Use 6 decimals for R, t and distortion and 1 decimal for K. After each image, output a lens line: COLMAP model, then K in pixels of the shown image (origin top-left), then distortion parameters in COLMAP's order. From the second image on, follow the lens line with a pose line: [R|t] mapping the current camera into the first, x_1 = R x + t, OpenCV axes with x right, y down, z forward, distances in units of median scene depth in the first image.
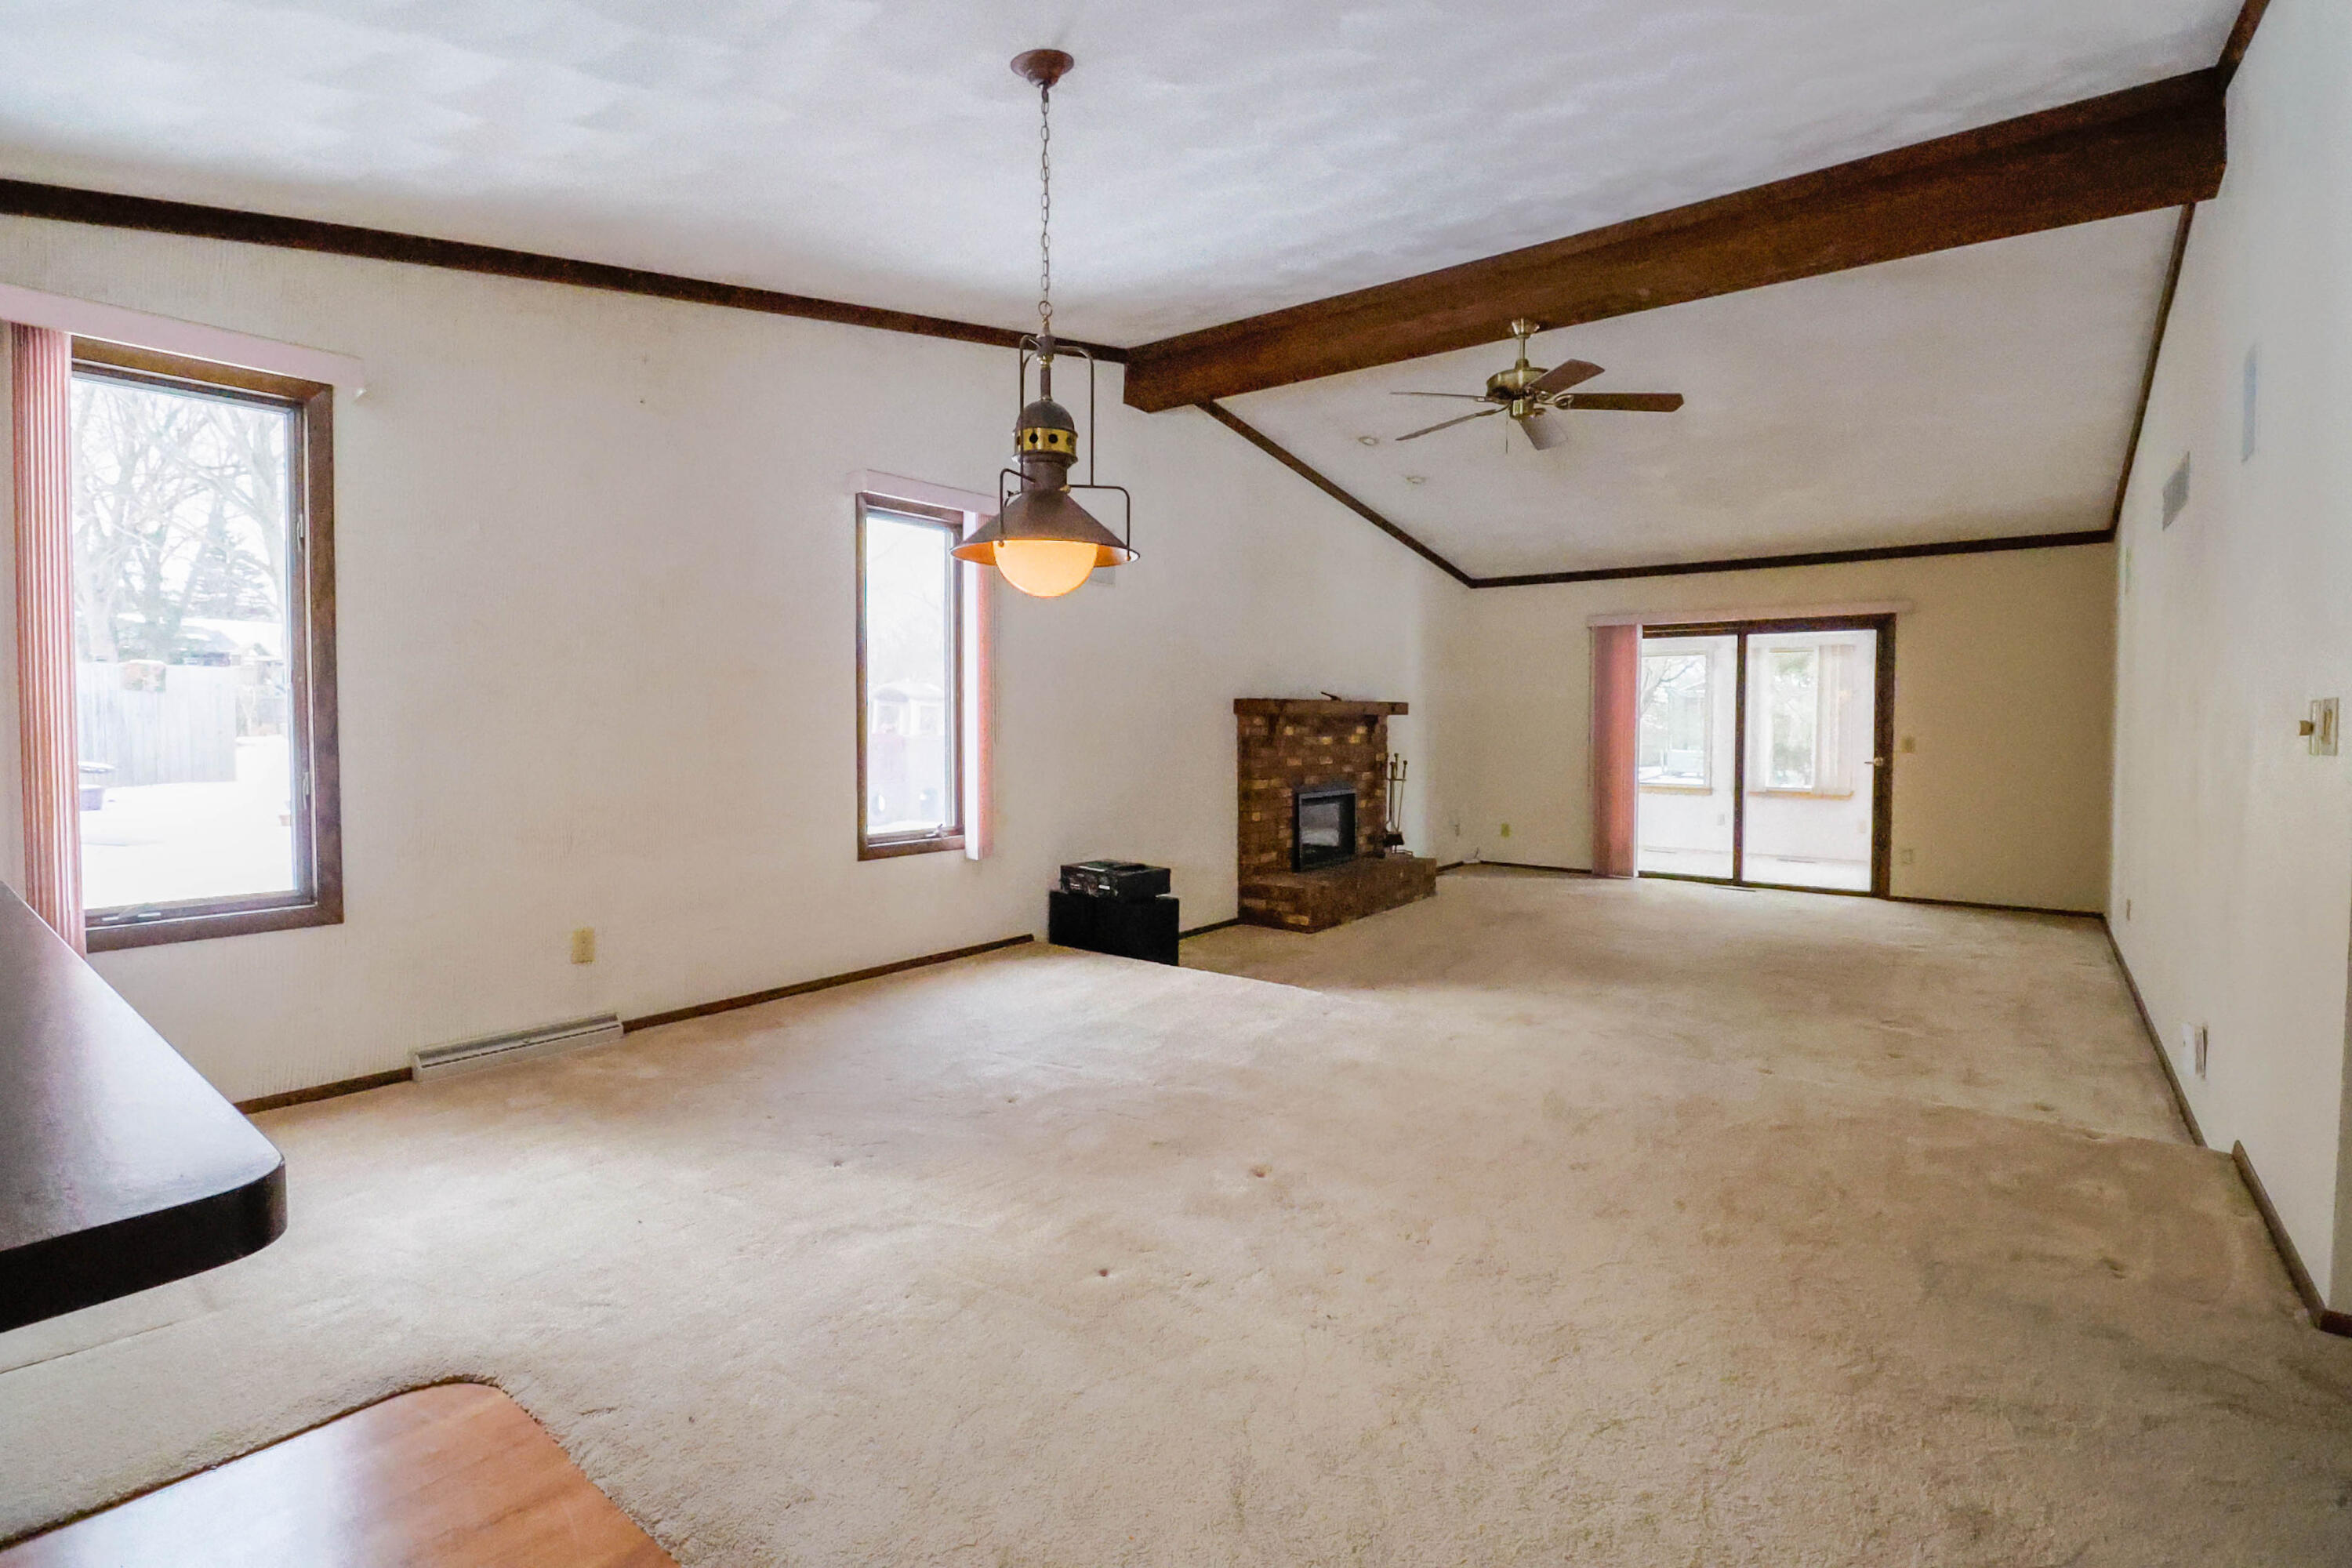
lens RADIAL K [[1085.5, 0, 1197.6], [0, 1085.5, 754.2], [0, 0, 1]] dist [0.006831, -0.007058]
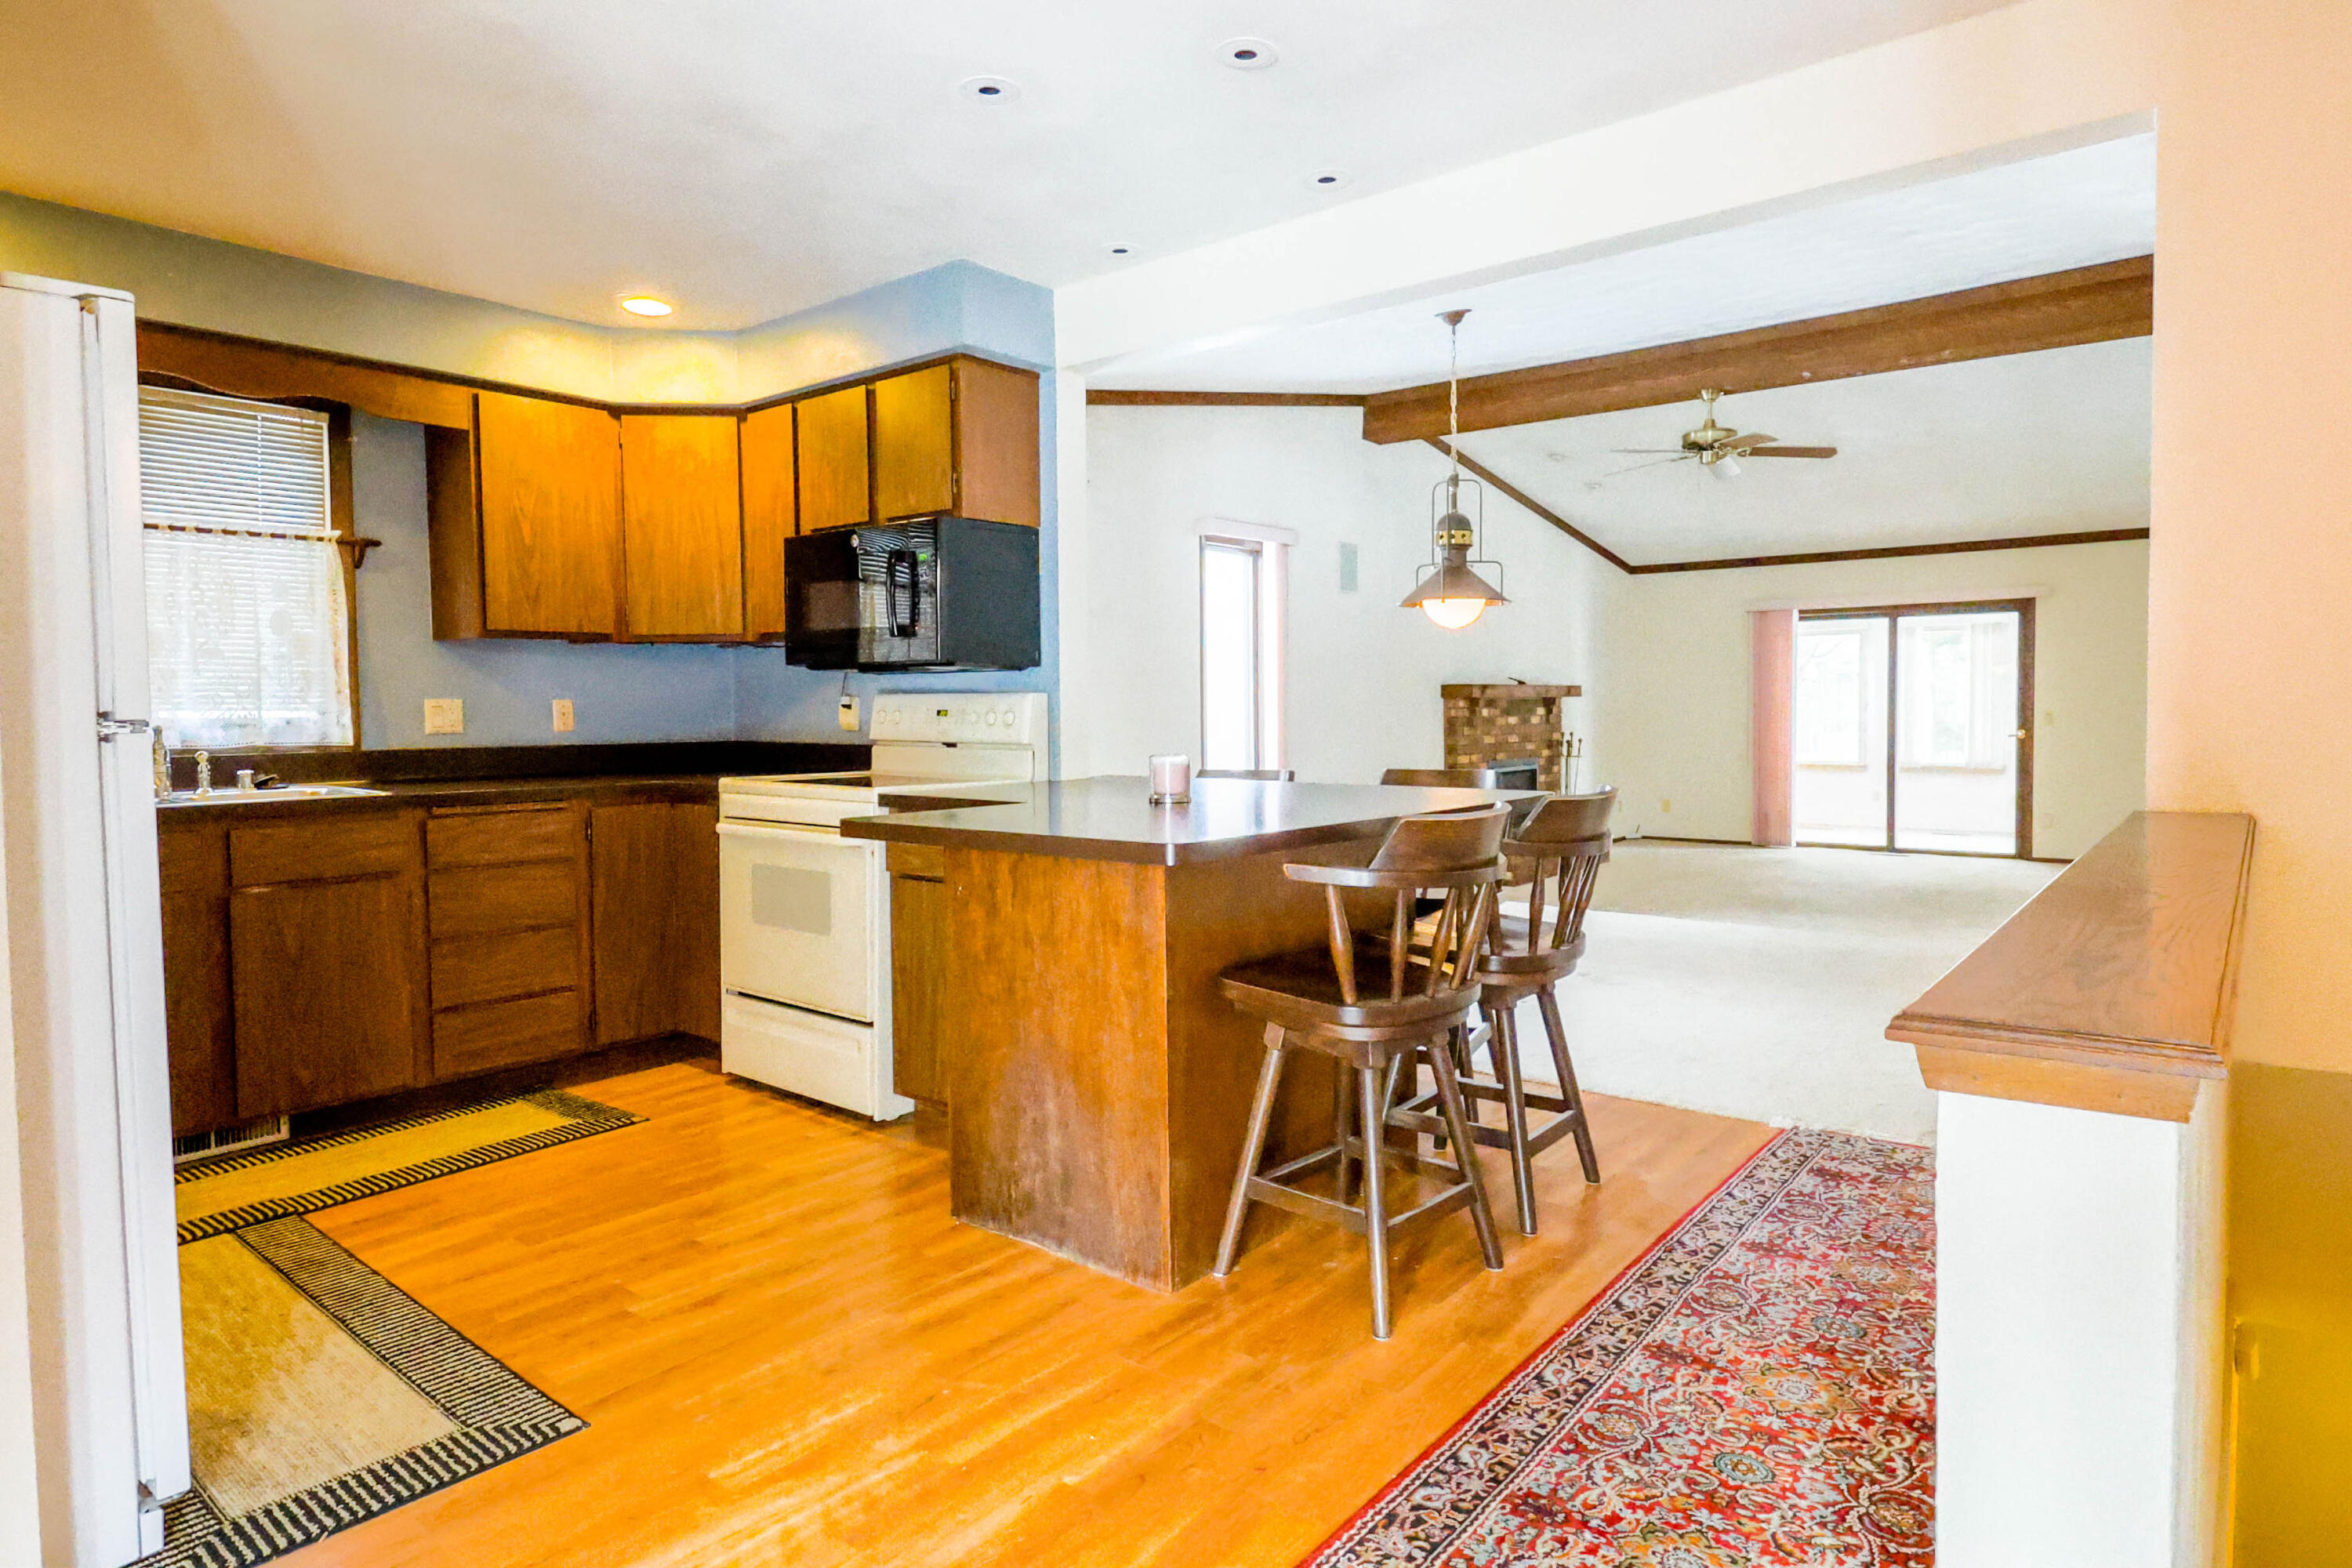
lens RADIAL K [[1337.8, 0, 1207.8], [0, 1337.8, 752.0], [0, 0, 1]] dist [0.019584, 0.003966]
pose [[0.999804, -0.011246, -0.016267, -0.189125], [0.011290, 0.999933, 0.002652, 0.013621], [0.016236, -0.002835, 0.999864, -0.413955]]
